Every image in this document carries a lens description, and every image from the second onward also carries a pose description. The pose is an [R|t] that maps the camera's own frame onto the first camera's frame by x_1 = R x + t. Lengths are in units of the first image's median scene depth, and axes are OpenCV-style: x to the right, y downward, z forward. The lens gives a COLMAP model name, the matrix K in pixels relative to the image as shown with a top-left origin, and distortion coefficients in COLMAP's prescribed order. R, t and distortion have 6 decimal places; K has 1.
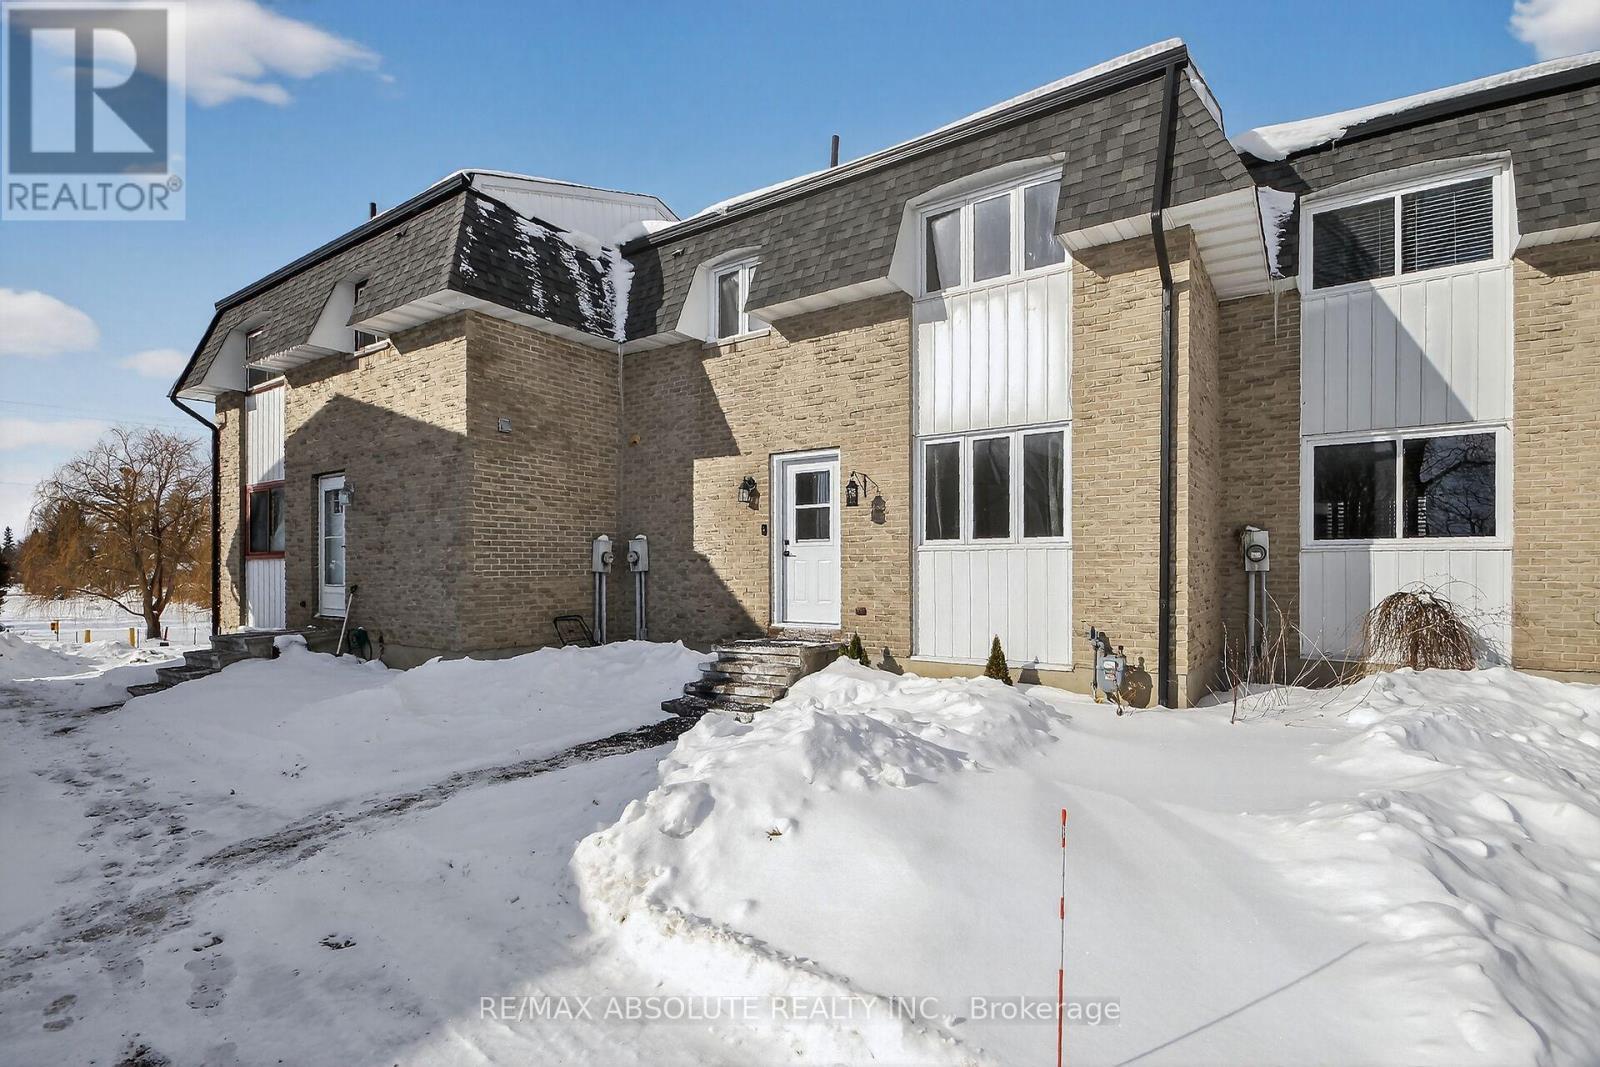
lens RADIAL K [[793.4, 0, 800.0], [0, 793.4, 533.5], [0, 0, 1]] dist [-0.001141, 0.000607]
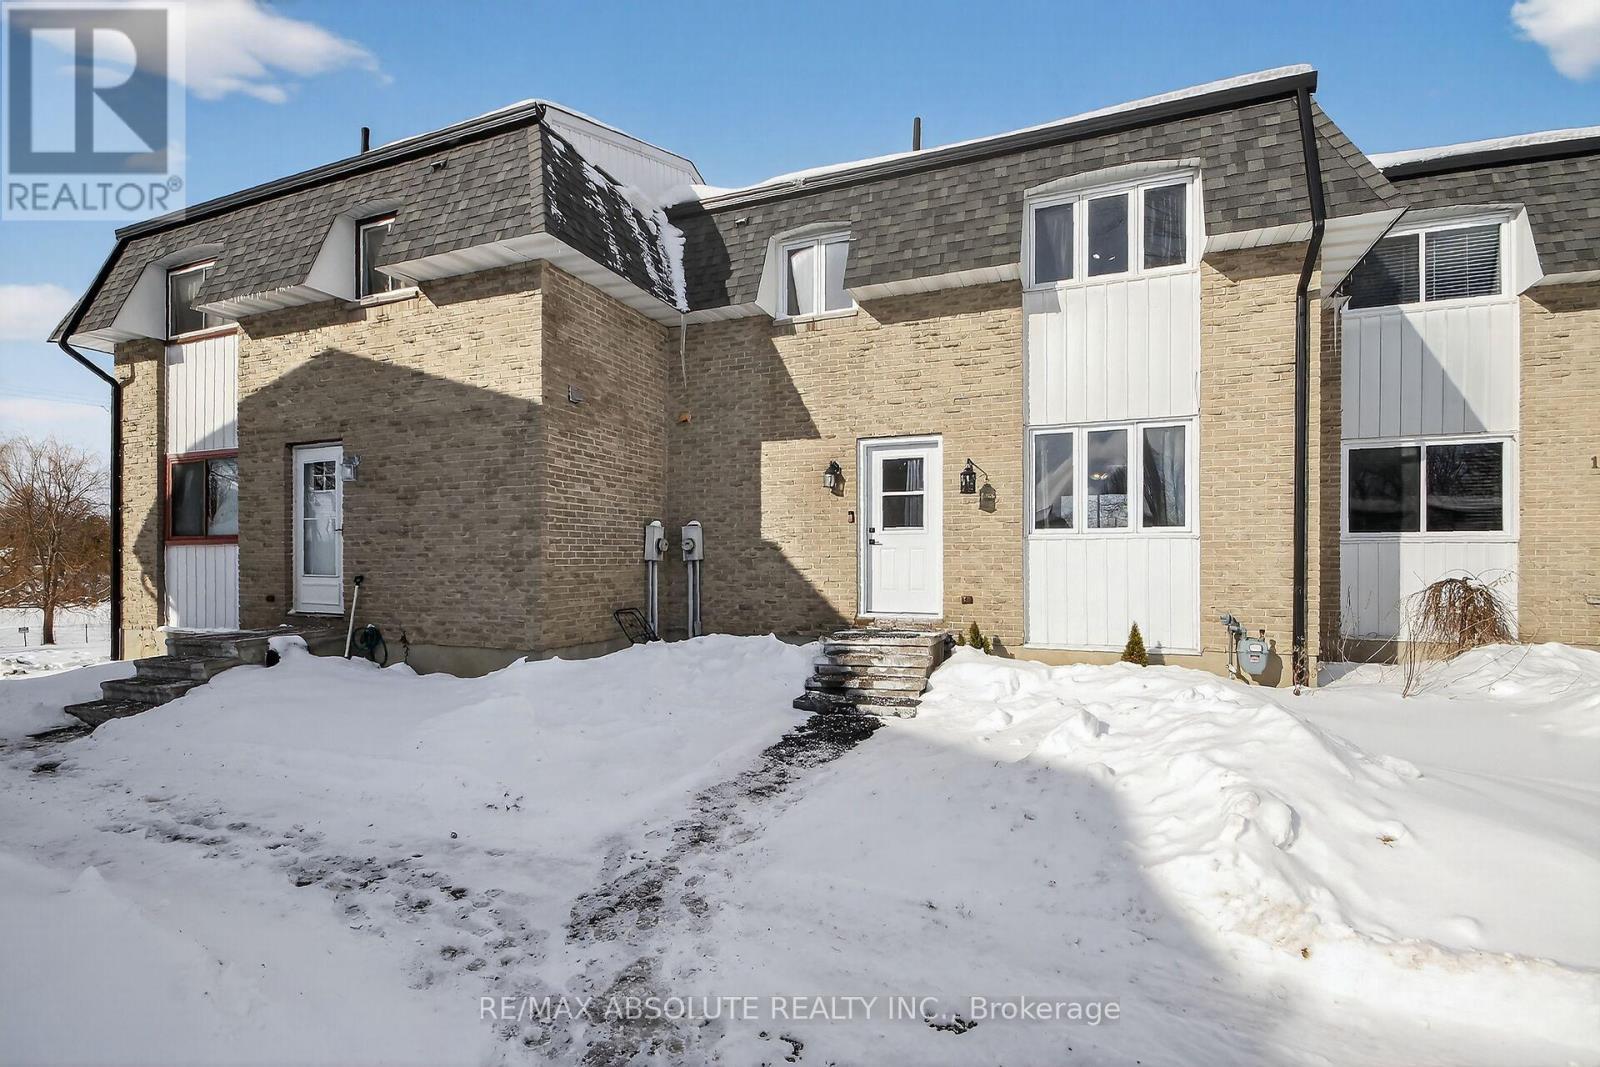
lens RADIAL K [[769.1, 0, 809.2], [0, 769.1, 528.7], [0, 0, 1]] dist [-0.000053, -0.001197]
pose [[0.973965, 0.011765, 0.226392, -0.327535], [-0.012035, 0.999928, -0.000189, 0.011312], [-0.226378, -0.002541, 0.974036, 0.108440]]
